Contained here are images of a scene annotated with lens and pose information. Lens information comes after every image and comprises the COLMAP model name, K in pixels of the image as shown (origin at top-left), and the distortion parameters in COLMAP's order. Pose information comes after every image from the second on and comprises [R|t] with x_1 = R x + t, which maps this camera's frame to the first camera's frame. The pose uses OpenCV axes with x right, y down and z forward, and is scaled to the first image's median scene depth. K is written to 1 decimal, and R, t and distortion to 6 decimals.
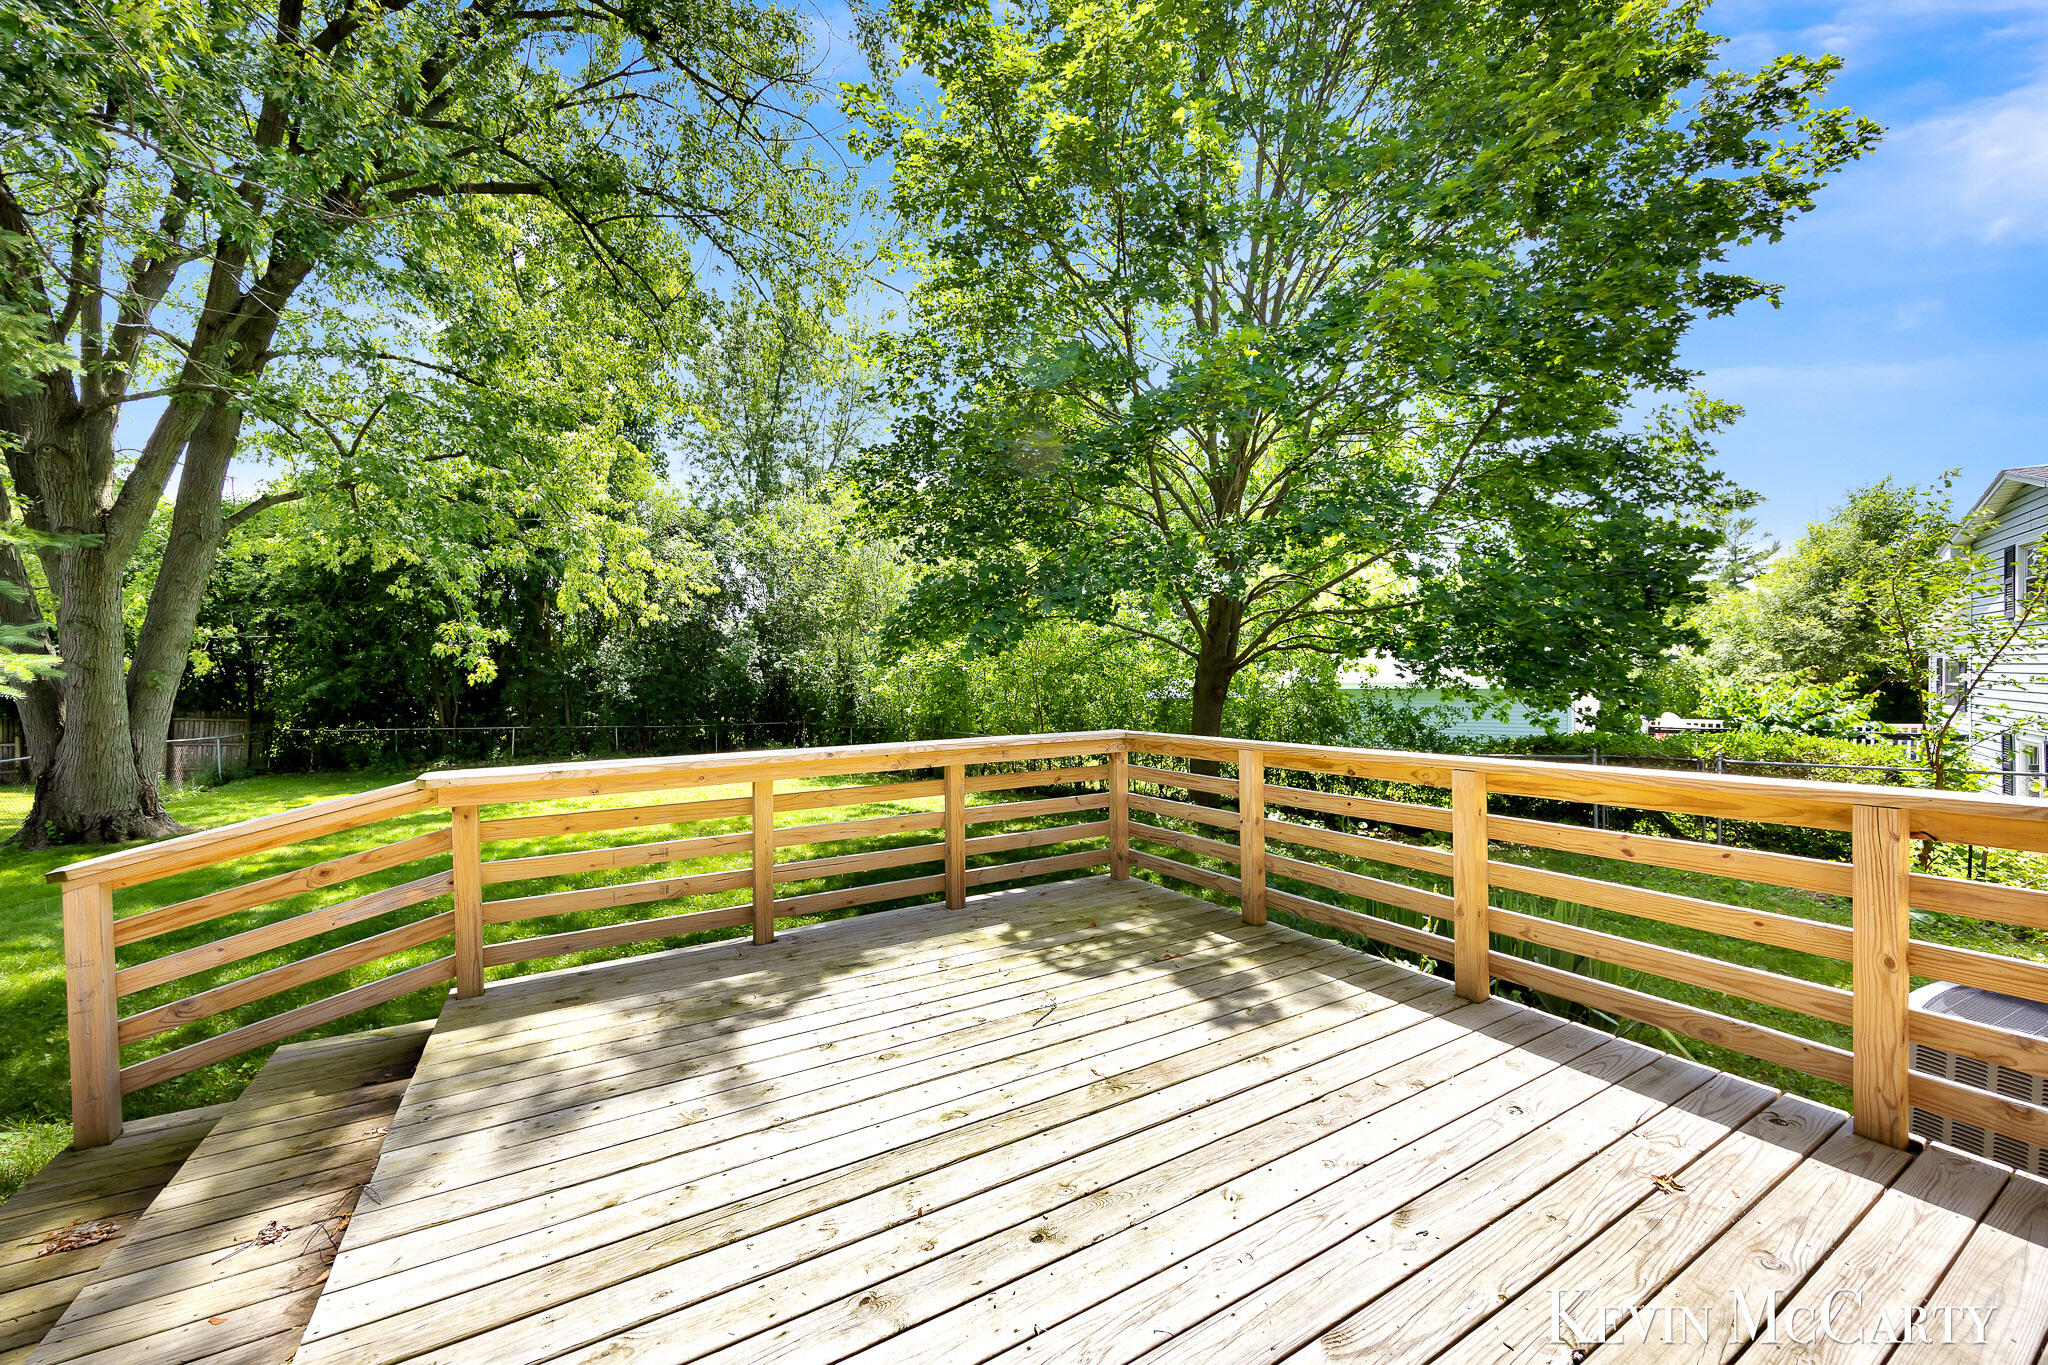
lens RADIAL K [[759.4, 0, 1024.0], [0, 759.4, 682.5], [0, 0, 1]] dist [-0.000584, -0.000096]
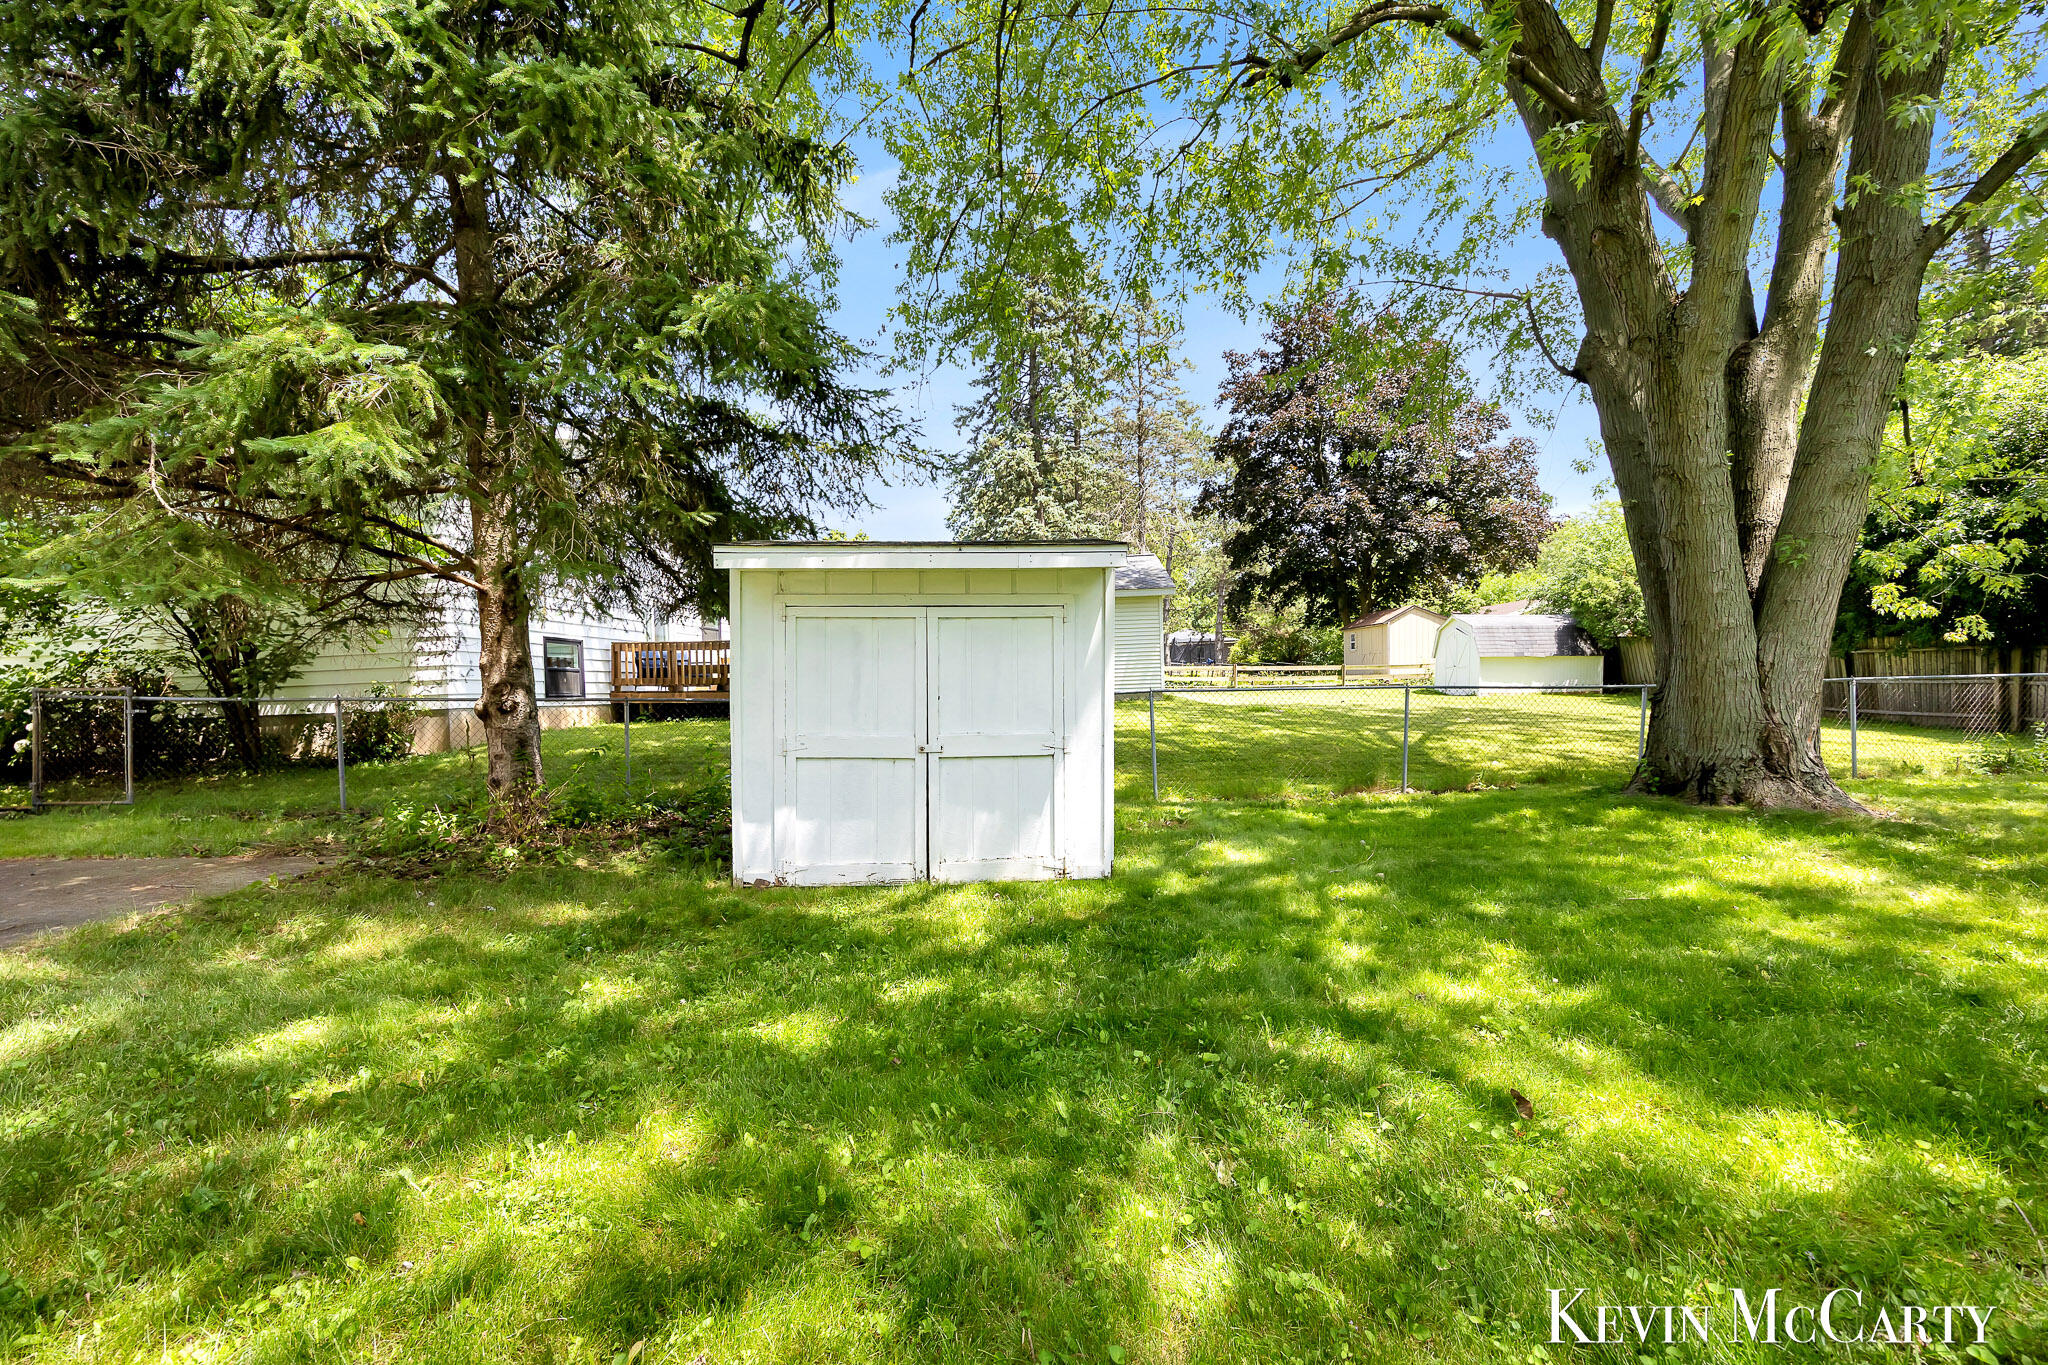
lens RADIAL K [[803.5, 0, 1024.8], [0, 803.5, 698.8], [0, 0, 1]] dist [-0.000497, 0.000015]
pose [[-0.398385, 0.036399, -0.916496, -0.337625], [0.026129, 0.999257, 0.028328, 0.086582], [0.916846, -0.012661, -0.399040, 0.745799]]
